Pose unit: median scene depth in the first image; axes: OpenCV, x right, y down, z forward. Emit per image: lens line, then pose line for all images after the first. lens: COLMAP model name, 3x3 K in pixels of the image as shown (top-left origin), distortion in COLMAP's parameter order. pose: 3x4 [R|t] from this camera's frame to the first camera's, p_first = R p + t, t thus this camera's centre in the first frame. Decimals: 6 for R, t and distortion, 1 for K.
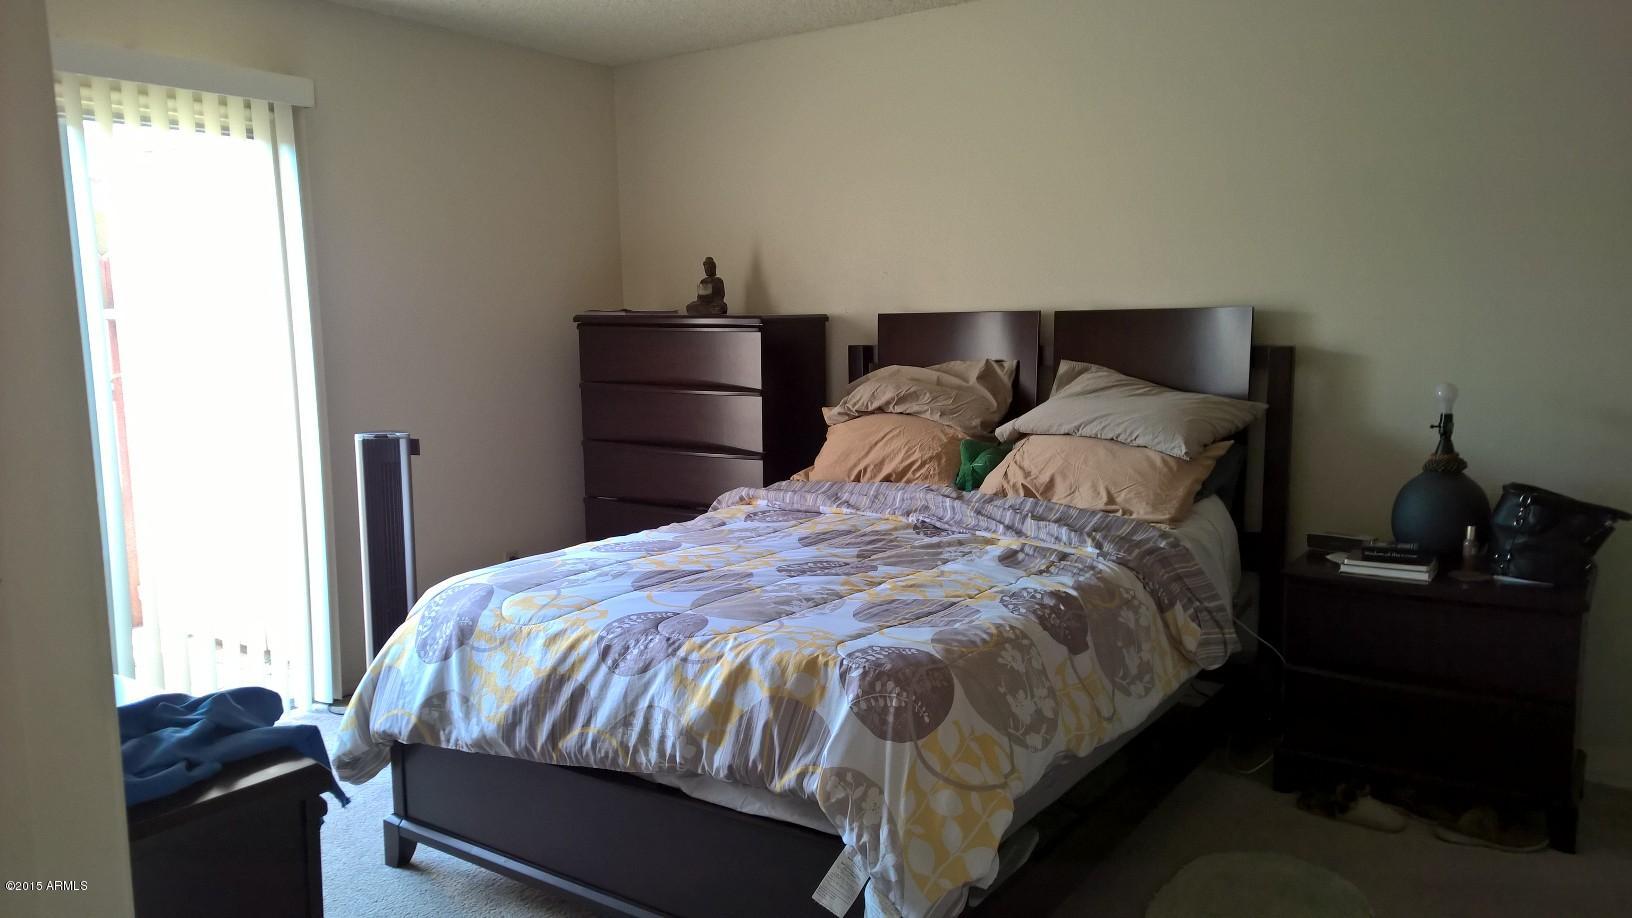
lens RADIAL K [[1247.6, 0, 816.0], [0, 1247.6, 459.0], [0, 0, 1]] dist [-0.004220, -0.002027]
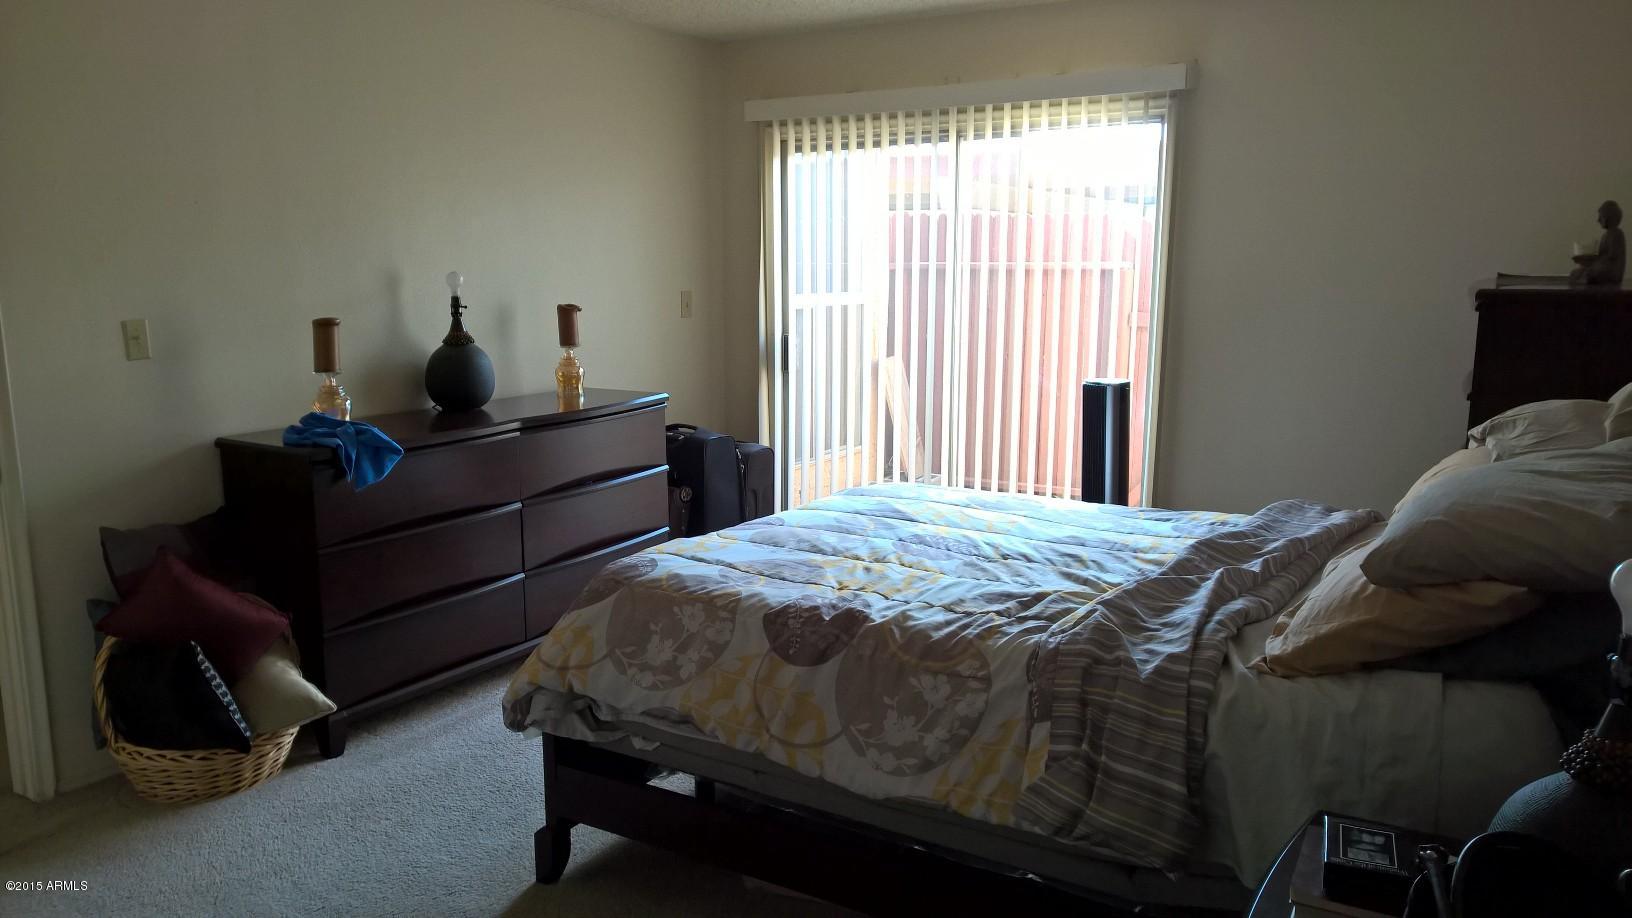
lens RADIAL K [[1247.6, 0, 816.0], [0, 1247.6, 459.0], [0, 0, 1]] dist [-0.004220, -0.002027]
pose [[0.079579, 0.189640, -0.978624, 1.087738], [-0.140013, 0.974131, 0.177383, -0.165771], [0.986947, 0.122904, 0.104073, 0.872164]]
